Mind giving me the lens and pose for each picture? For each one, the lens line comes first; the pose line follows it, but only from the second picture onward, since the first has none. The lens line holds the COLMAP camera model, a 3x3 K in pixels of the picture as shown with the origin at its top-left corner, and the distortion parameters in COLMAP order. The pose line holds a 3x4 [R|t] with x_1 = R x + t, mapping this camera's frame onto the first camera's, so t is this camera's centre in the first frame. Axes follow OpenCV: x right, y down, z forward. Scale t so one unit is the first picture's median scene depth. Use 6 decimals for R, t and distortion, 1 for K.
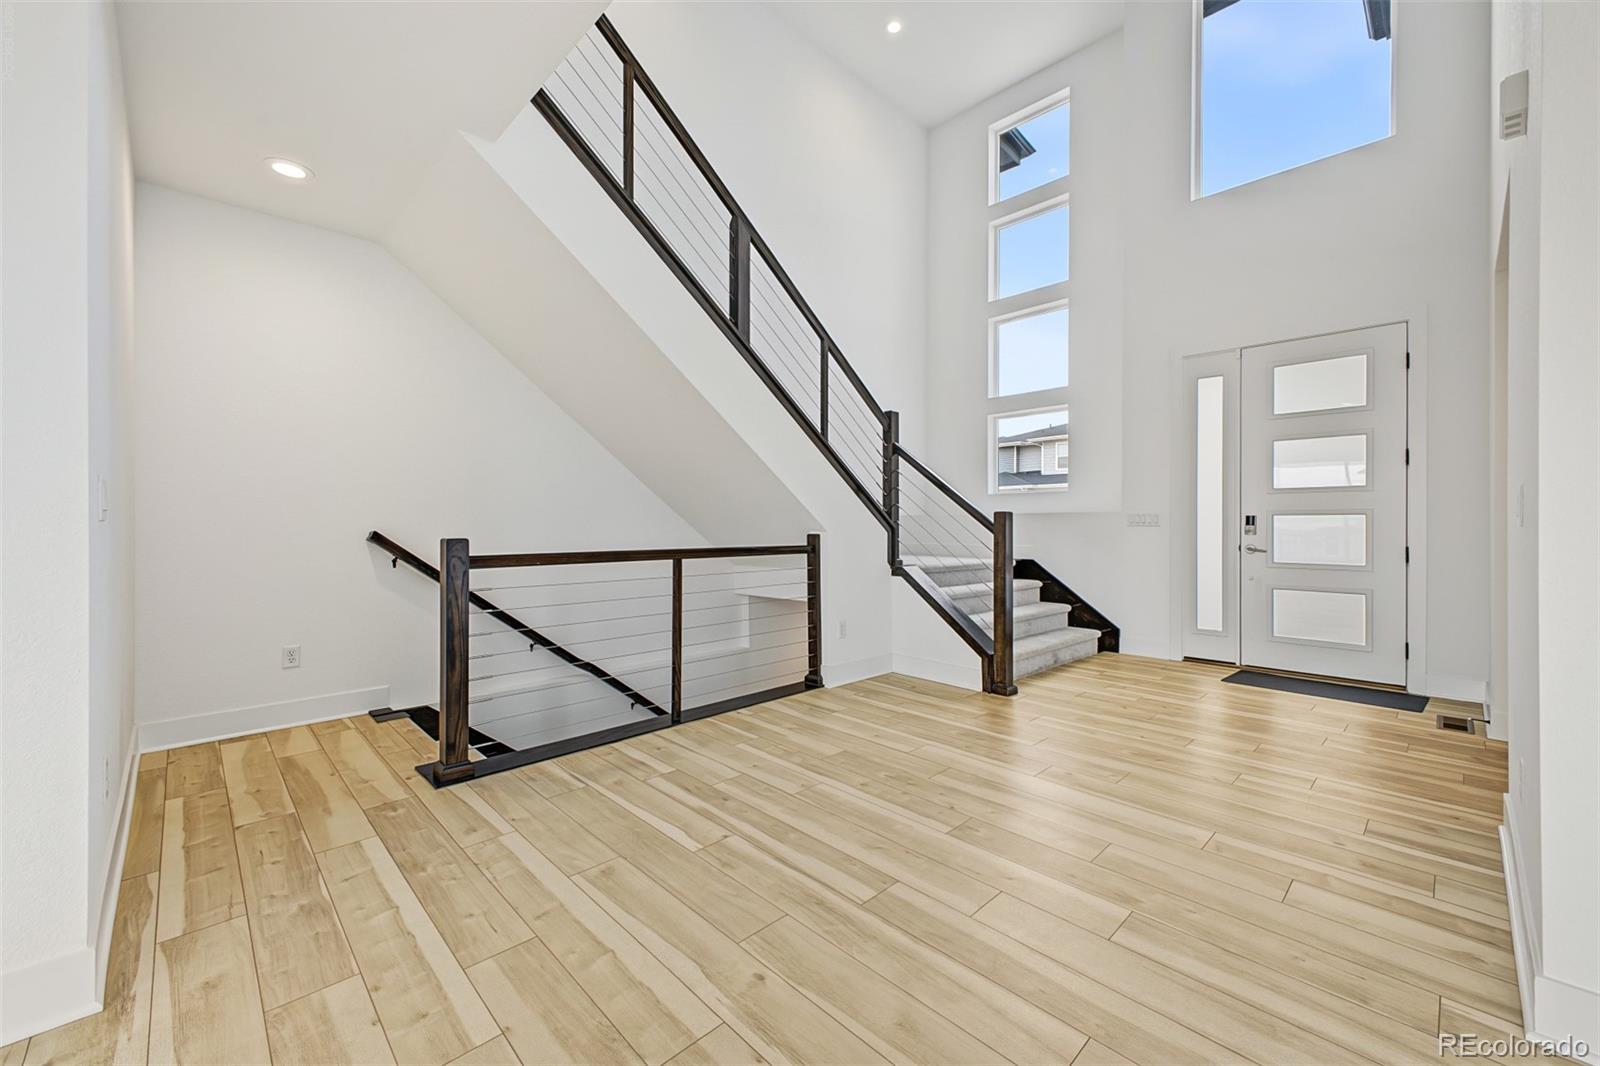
lens RADIAL K [[638.8, 0, 797.9], [0, 638.8, 527.1], [0, 0, 1]] dist [0.023209, -0.006293]
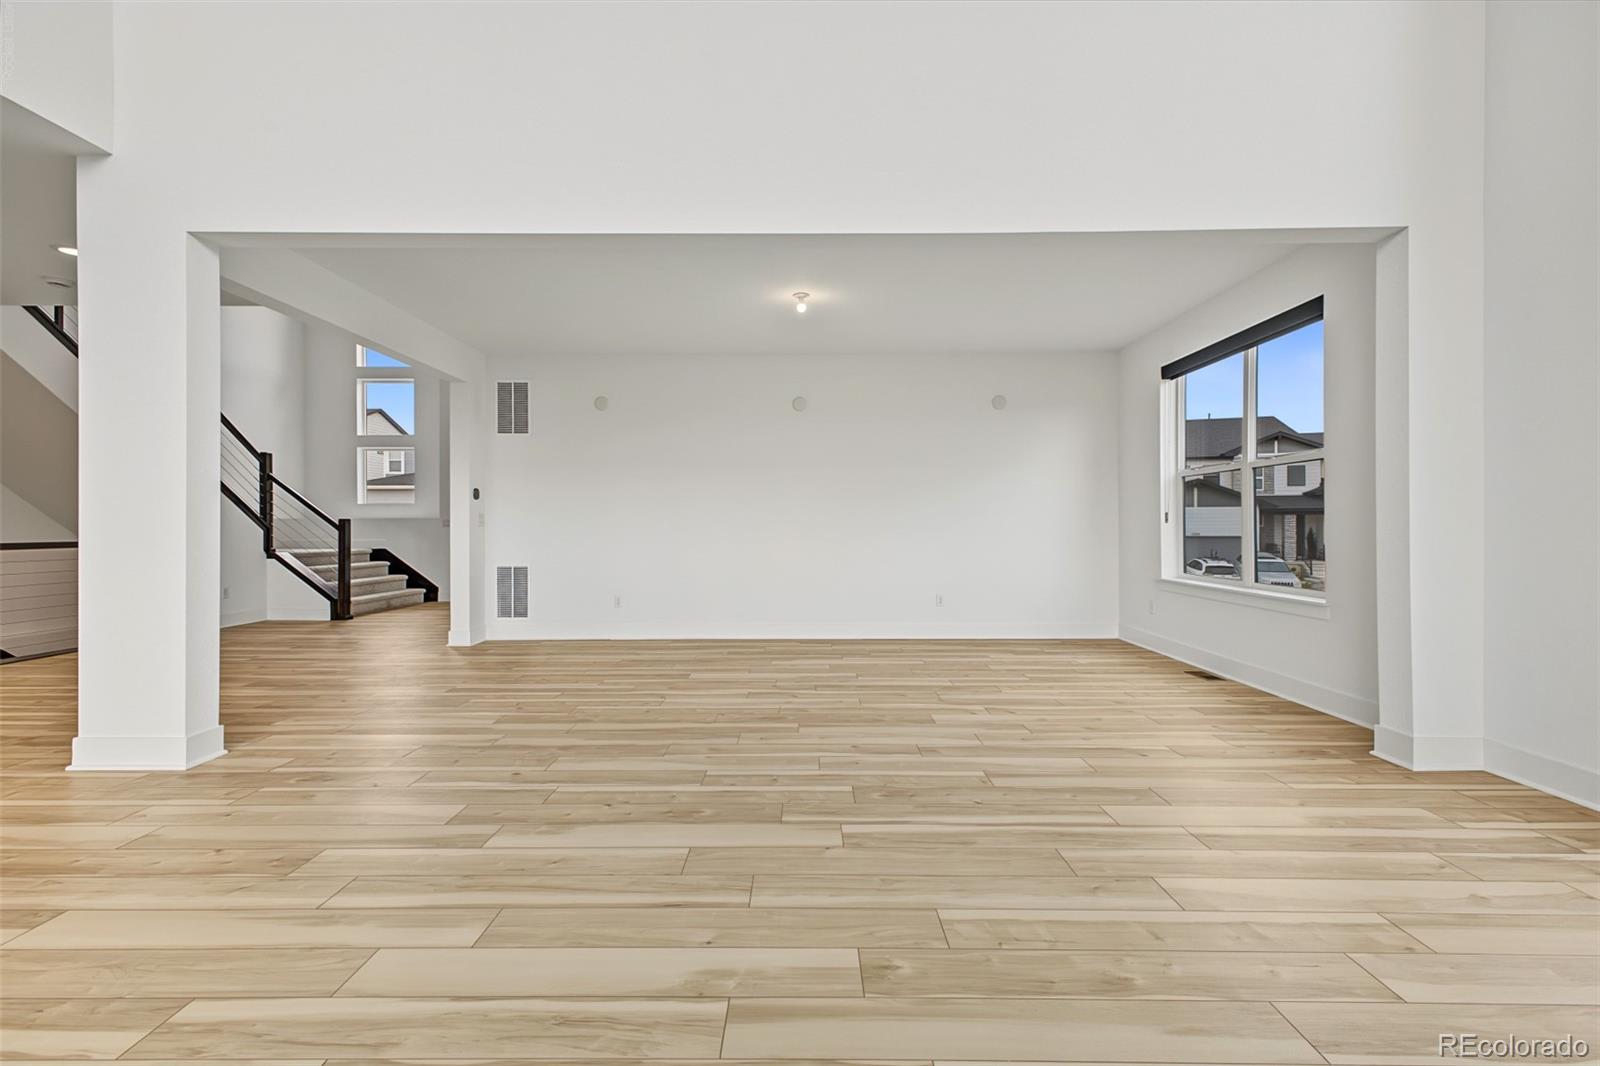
lens RADIAL K [[655.6, 0, 796.7], [0, 655.6, 525.5], [0, 0, 1]] dist [-0.002391, -0.000102]
pose [[0.691543, -0.000293, 0.722336, -0.110931], [0.002100, 0.999997, -0.001604, 0.000433], [-0.722333, 0.002626, 0.691541, -1.025555]]
